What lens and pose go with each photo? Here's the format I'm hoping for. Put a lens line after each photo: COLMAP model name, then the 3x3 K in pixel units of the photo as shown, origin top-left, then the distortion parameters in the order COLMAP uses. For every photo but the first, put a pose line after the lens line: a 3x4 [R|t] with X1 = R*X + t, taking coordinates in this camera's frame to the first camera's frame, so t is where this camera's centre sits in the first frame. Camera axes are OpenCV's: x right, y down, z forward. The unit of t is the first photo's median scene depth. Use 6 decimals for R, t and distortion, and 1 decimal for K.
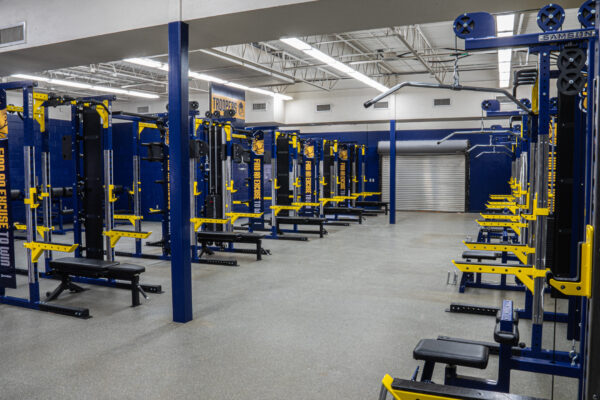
lens RADIAL K [[490.6, 0, 300.0], [0, 490.6, 200.0], [0, 0, 1]] dist [-0.141758, 0.111367]
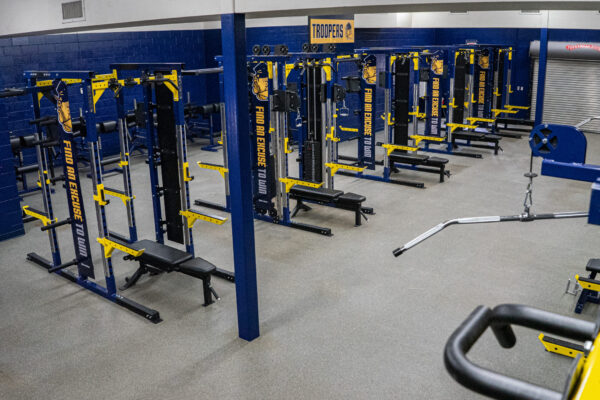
lens RADIAL K [[556.5, 0, 300.0], [0, 556.5, 200.0], [0, 0, 1]] dist [-0.153564, 0.004135]
pose [[0.965758, 0.057453, -0.253003, 0.060458], [0.003176, 0.972481, 0.232961, -0.141913], [0.259425, -0.225788, 0.938999, 0.036495]]
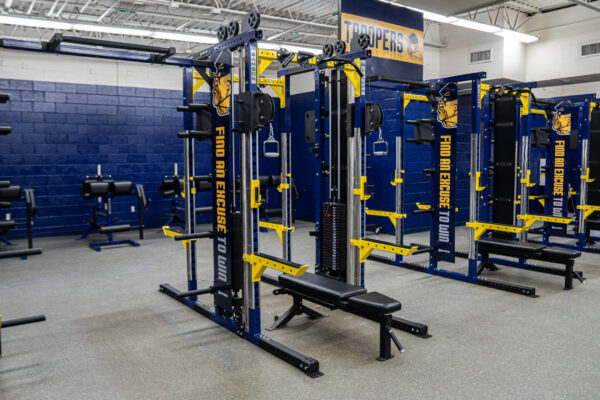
lens RADIAL K [[490.6, 0, 300.0], [0, 490.6, 200.0], [0, 0, 1]] dist [-0.141758, 0.111367]
pose [[0.859229, 0.039704, -0.510048, 0.062146], [-0.024647, 0.999039, 0.036249, -0.031846], [0.510997, -0.018575, 0.859382, 0.534042]]
